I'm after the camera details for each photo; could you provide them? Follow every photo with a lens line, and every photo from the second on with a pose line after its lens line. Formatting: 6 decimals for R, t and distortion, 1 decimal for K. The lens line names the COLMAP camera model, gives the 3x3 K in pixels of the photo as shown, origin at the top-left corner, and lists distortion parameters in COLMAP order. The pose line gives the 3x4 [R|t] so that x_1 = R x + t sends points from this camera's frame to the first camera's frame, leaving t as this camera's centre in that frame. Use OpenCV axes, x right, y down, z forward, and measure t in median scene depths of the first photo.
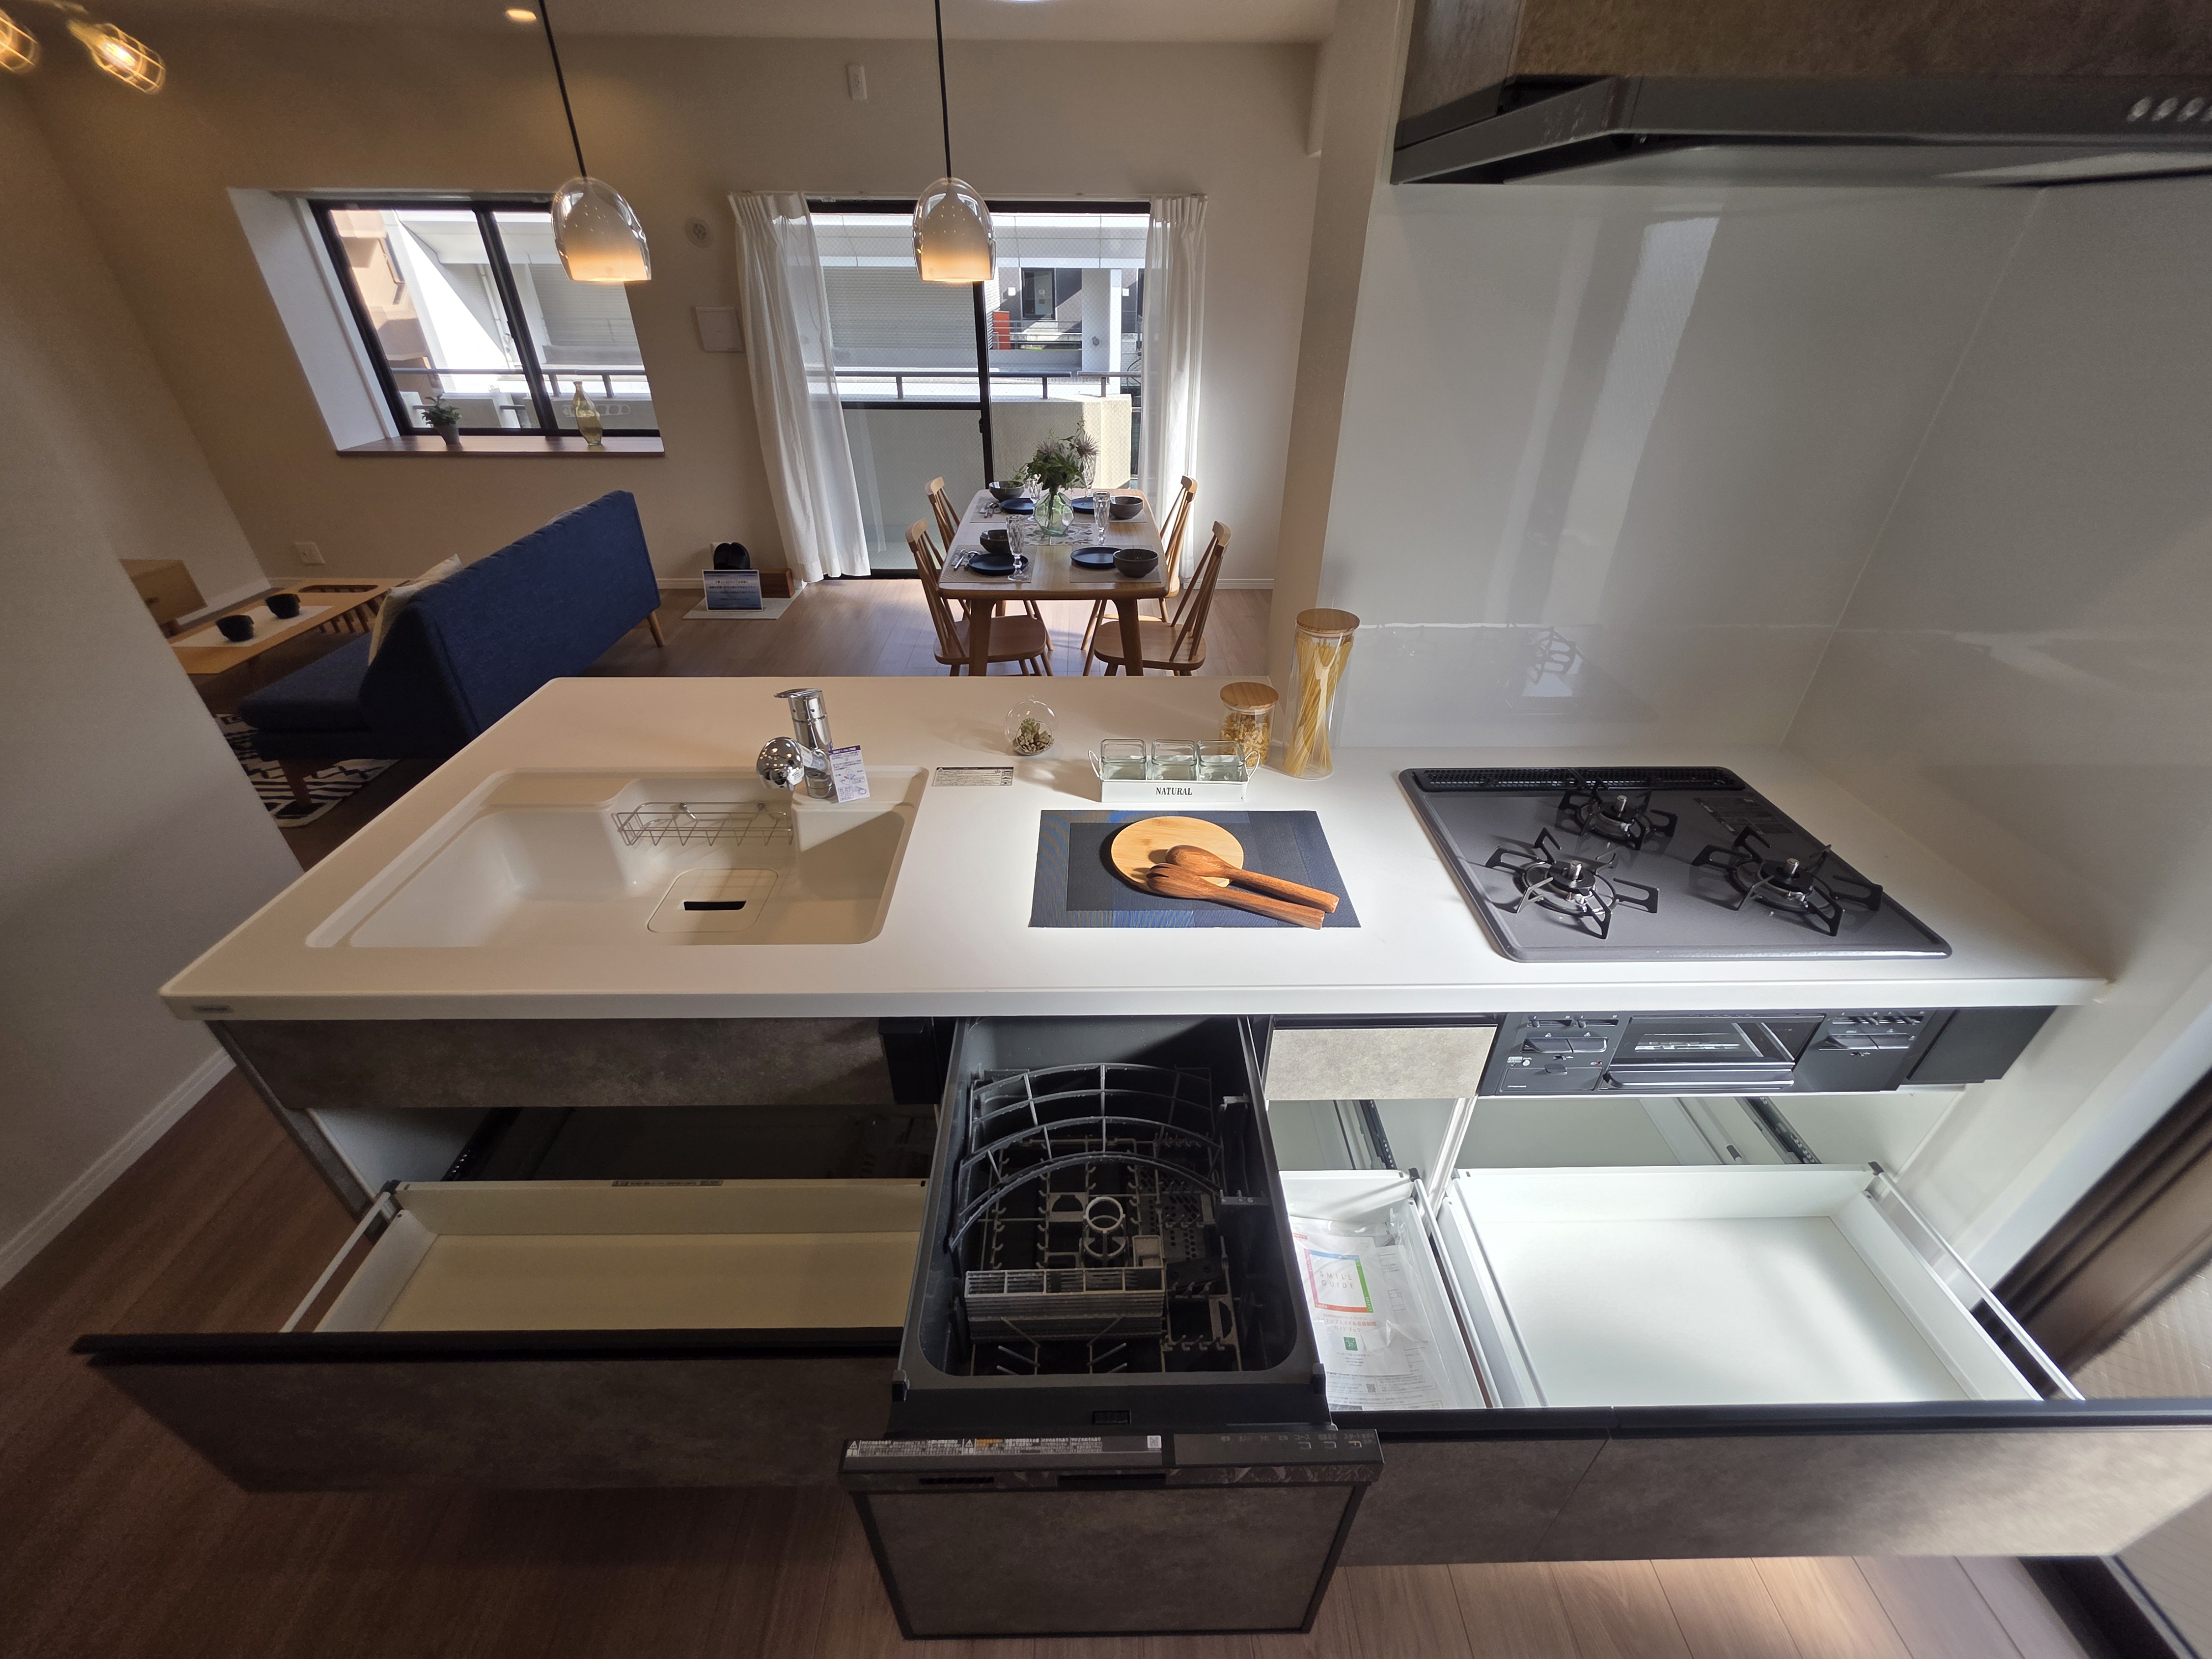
lens RADIAL K [[888.6, 0, 1106.0], [0, 888.6, 829.5], [0, 0, 1]] dist [-0.001688, 0.000142]
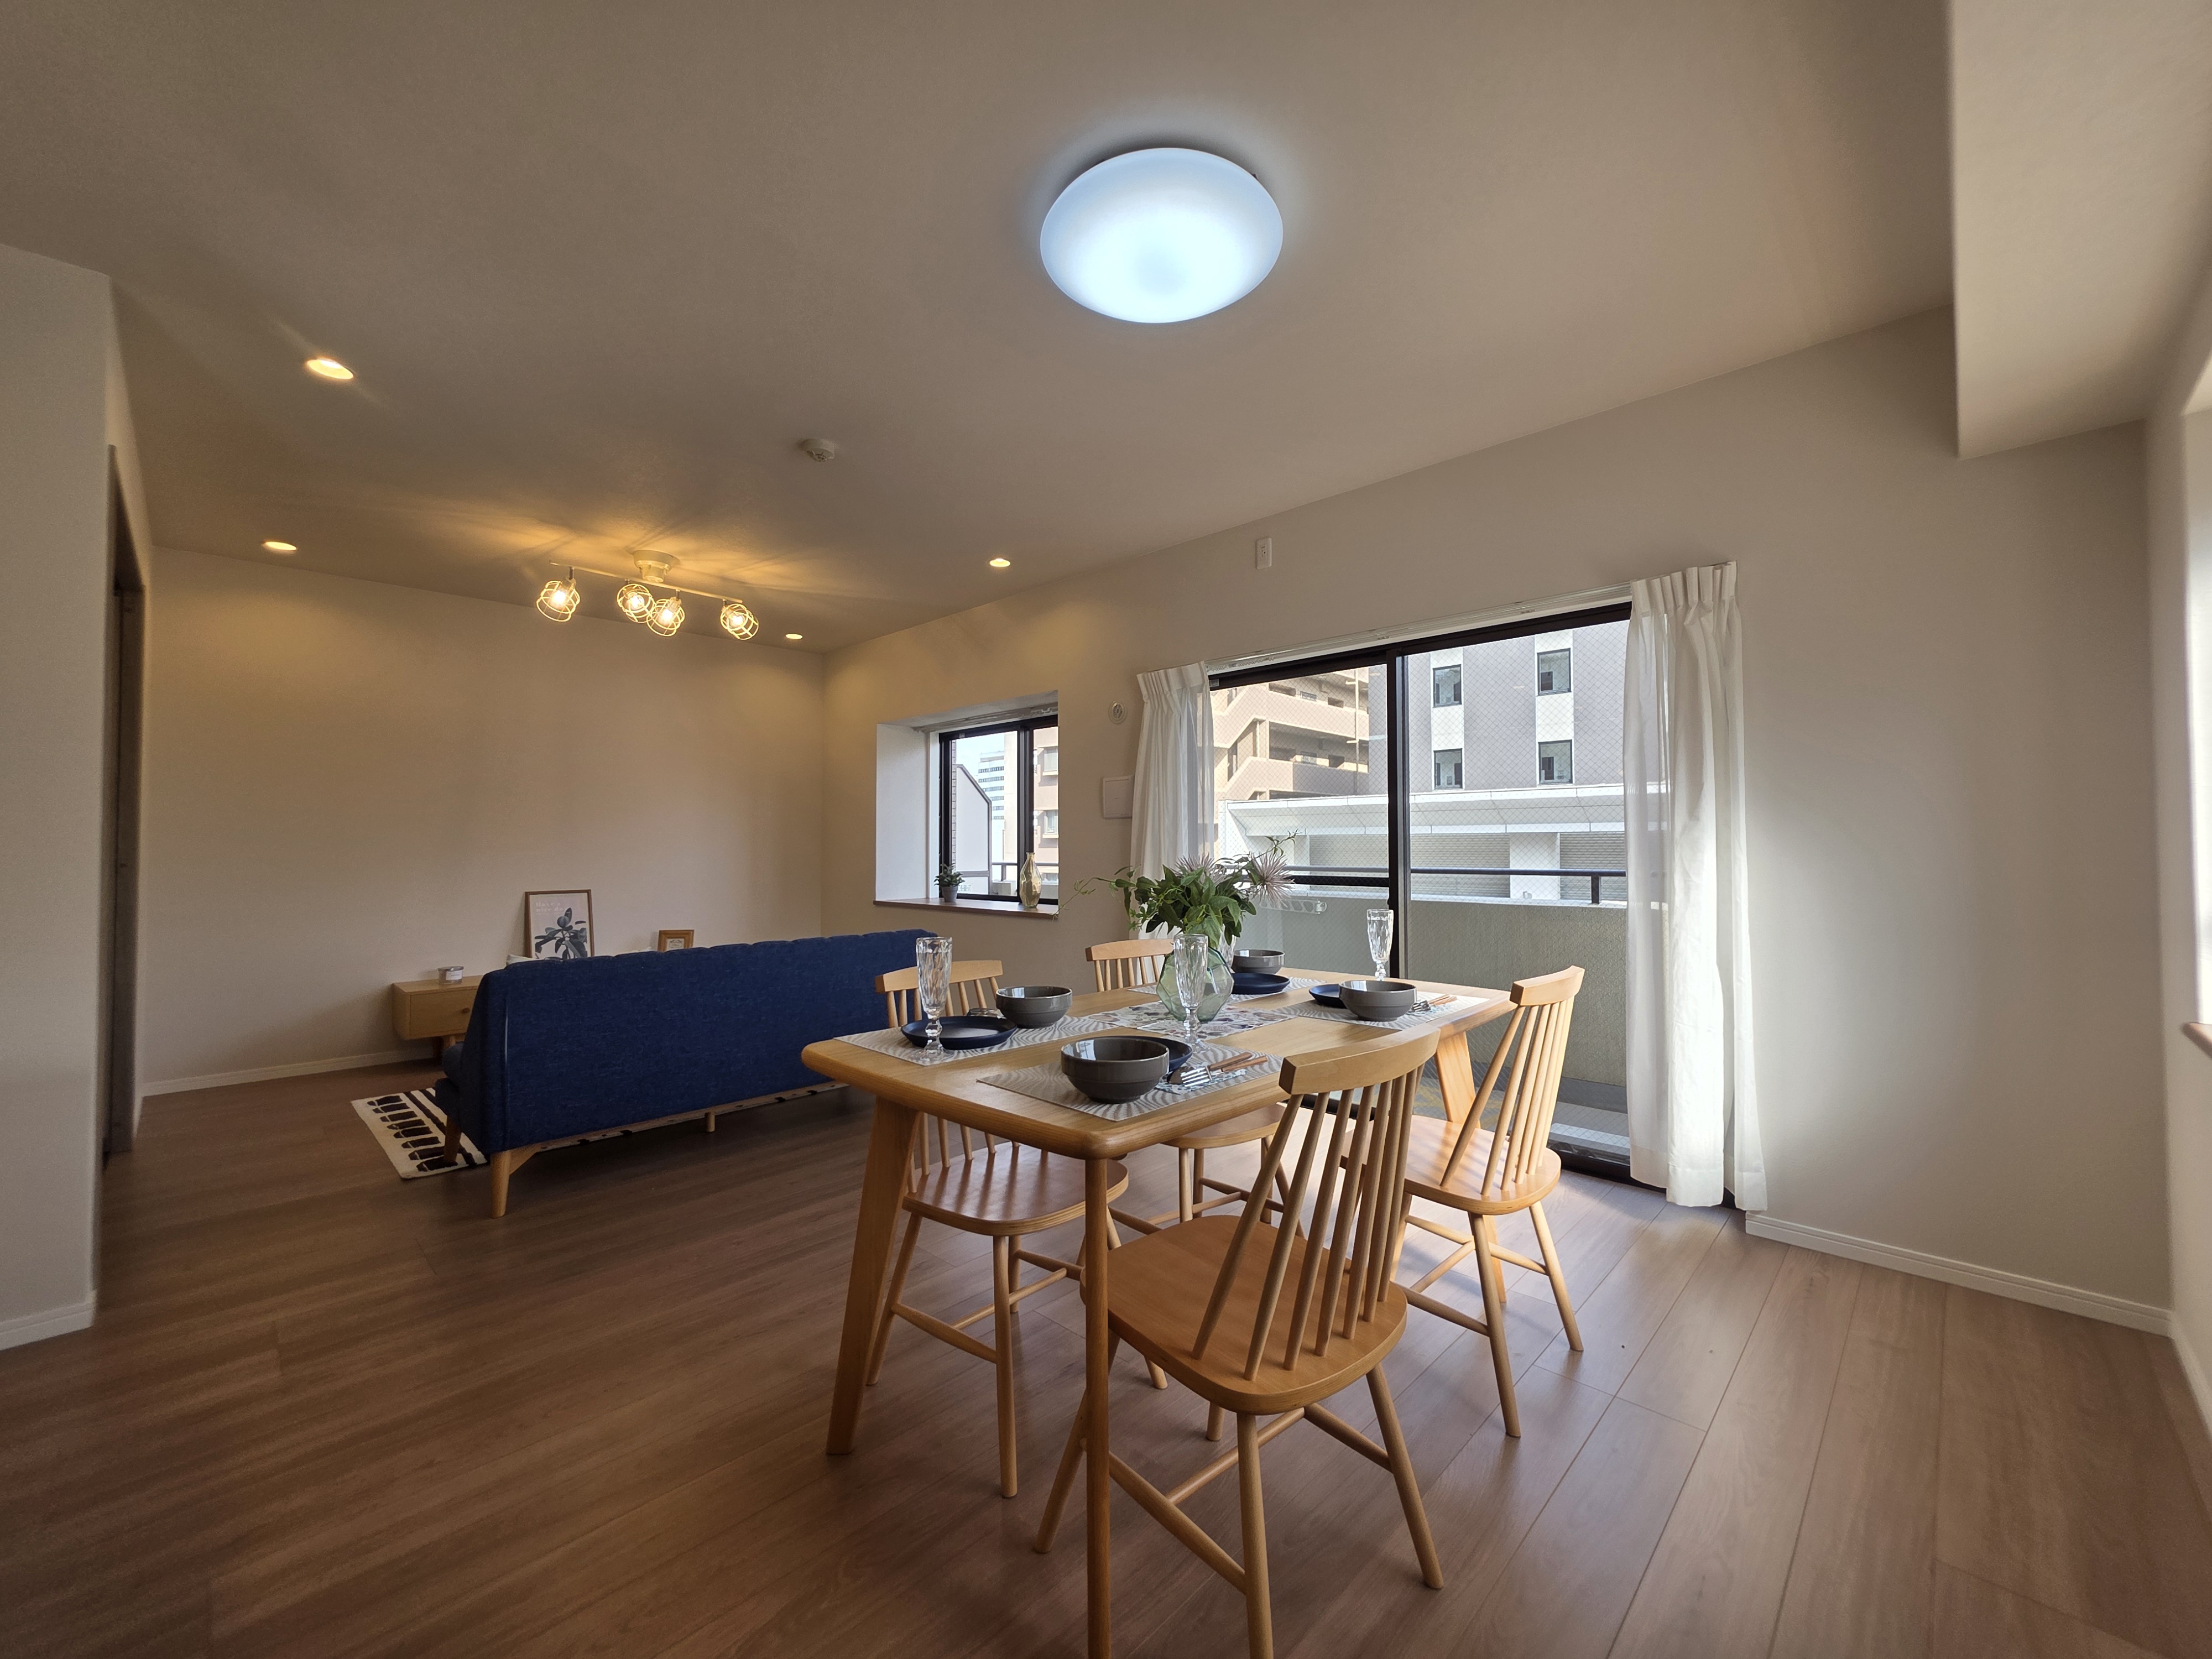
lens RADIAL K [[888.6, 0, 1106.0], [0, 888.6, 829.5], [0, 0, 1]] dist [-0.001688, 0.000142]
pose [[0.706013, -0.015644, -0.708026, 0.291002], [-0.382259, 0.833194, -0.399582, -0.202547], [0.596174, 0.552759, 0.582266, 0.602402]]
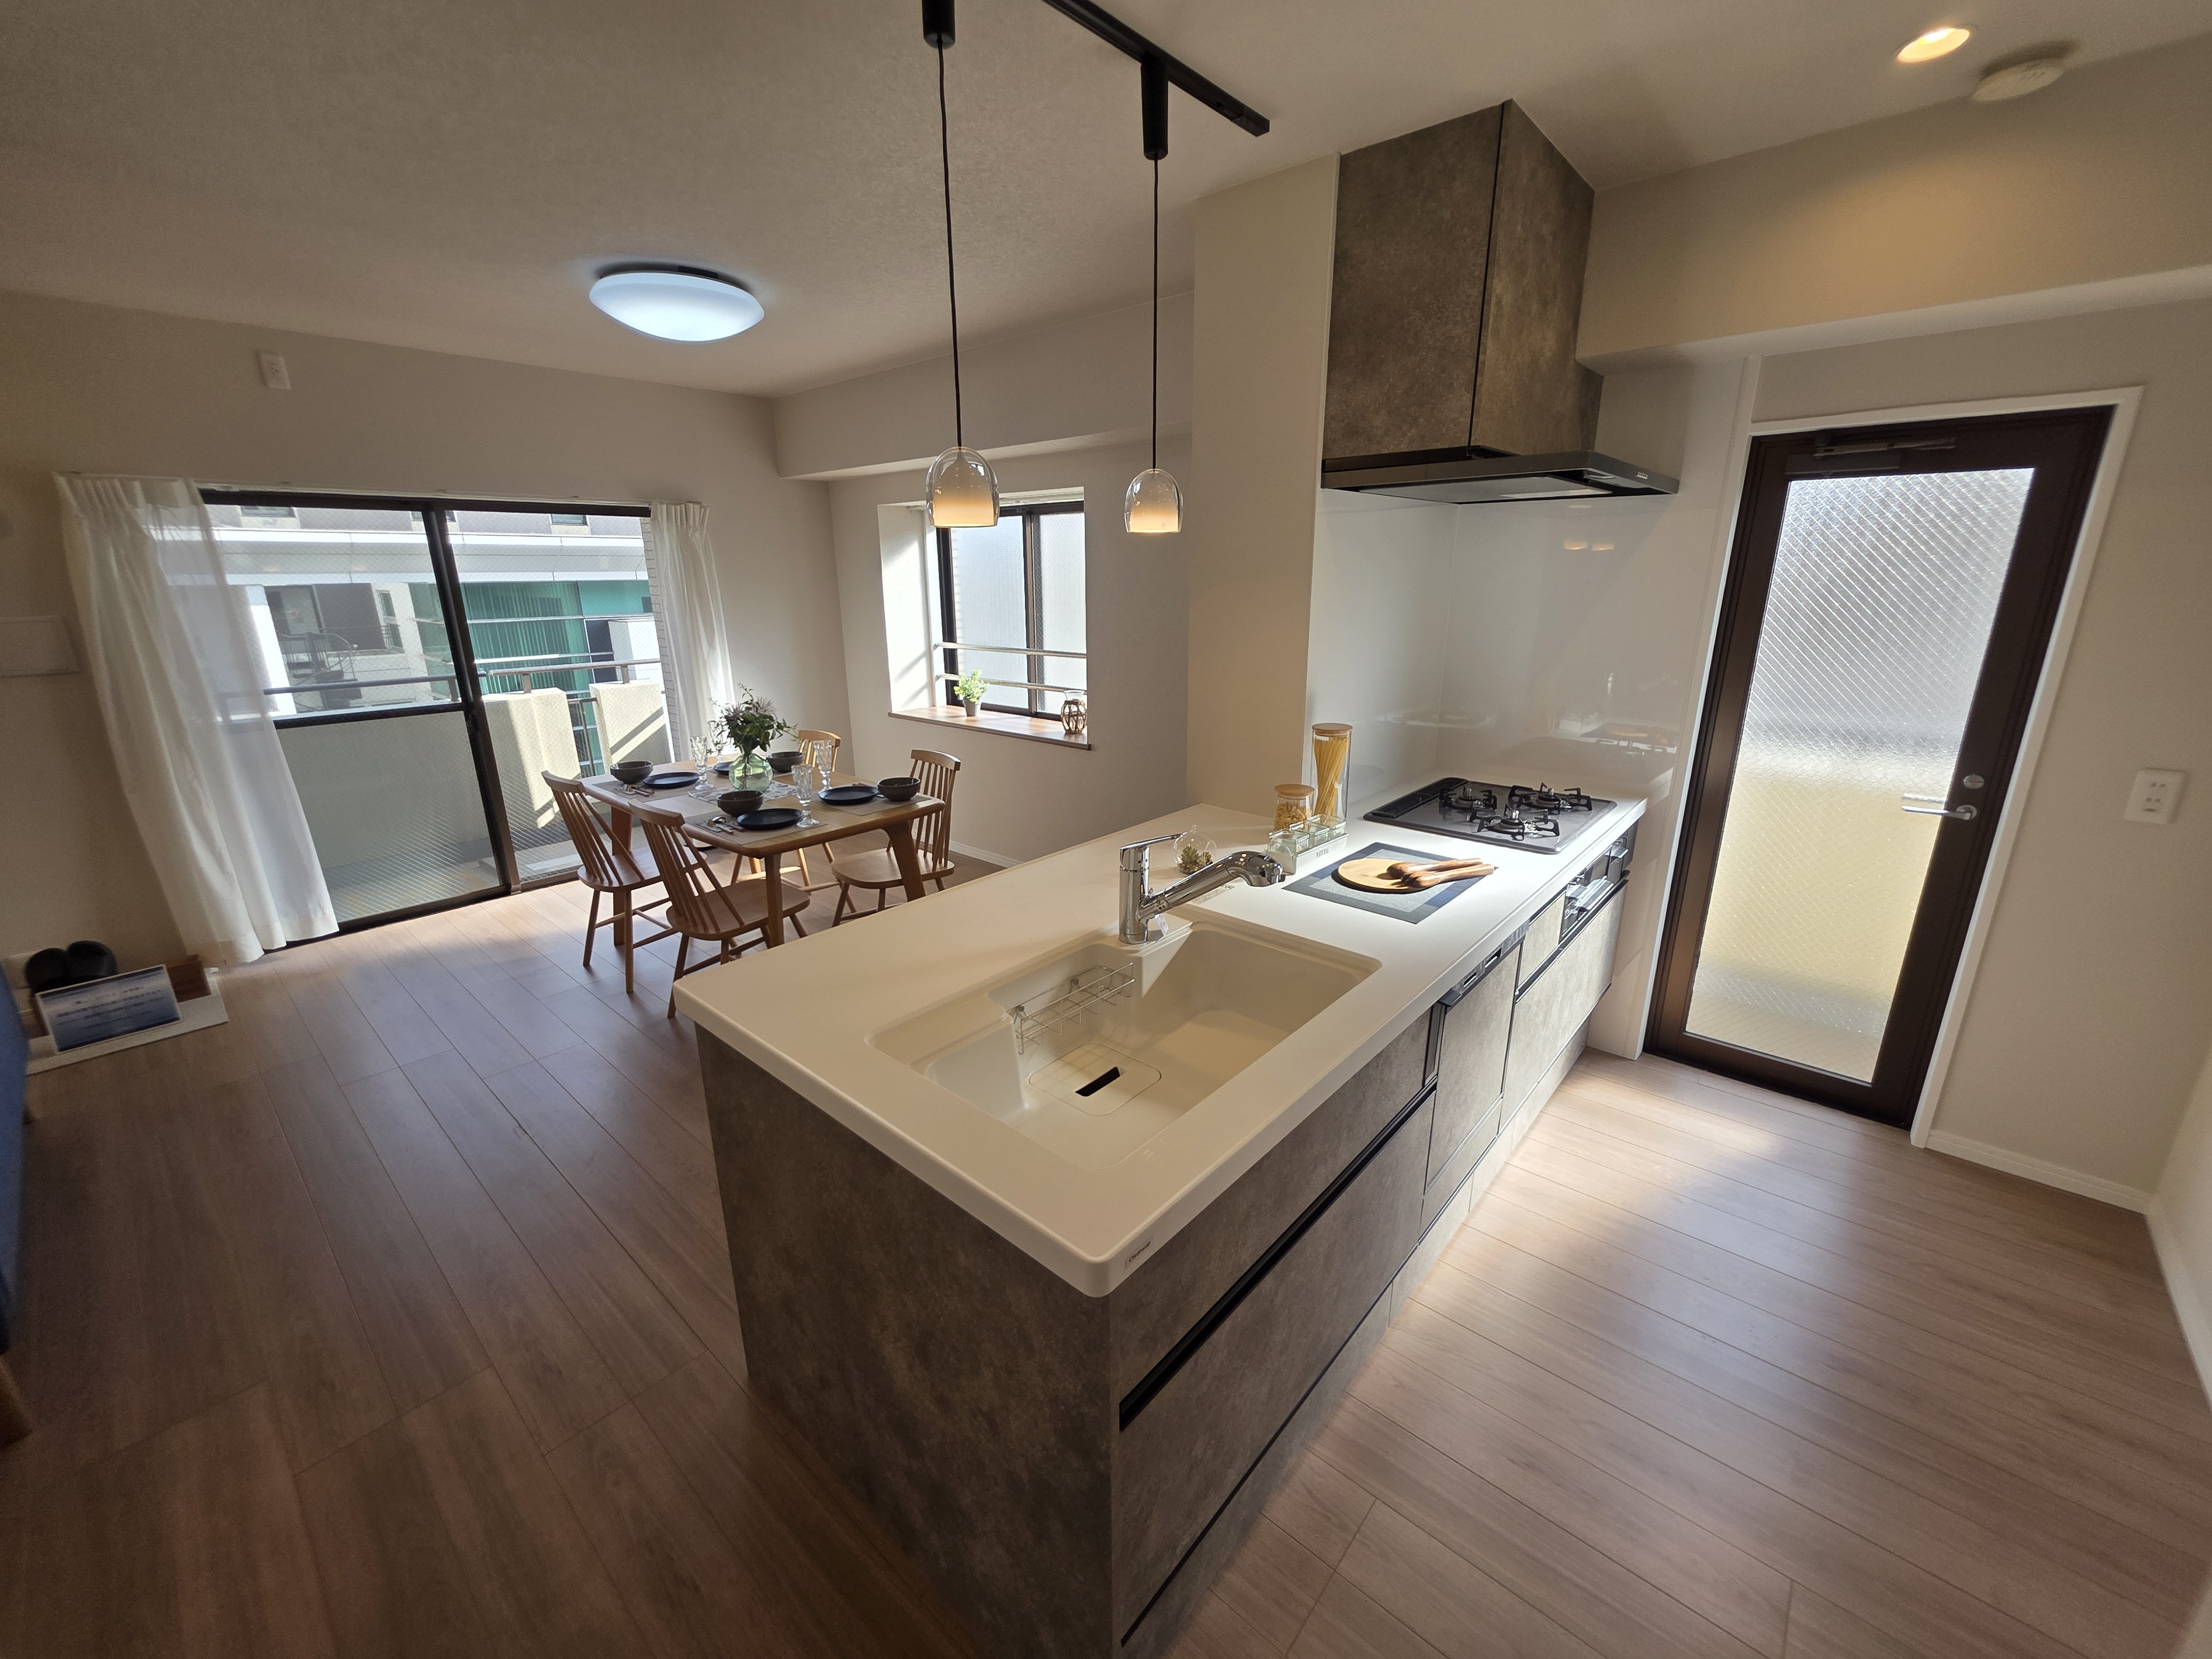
lens RADIAL K [[881.8, 0, 1092.1], [0, 881.8, 824.7], [0, 0, 1]] dist [0.016279, 0.000101]
pose [[0.681686, -0.217884, 0.698449, -0.512305], [0.410397, 0.904176, -0.118486, -0.029859], [-0.605705, 0.367412, 0.705783, 0.089689]]
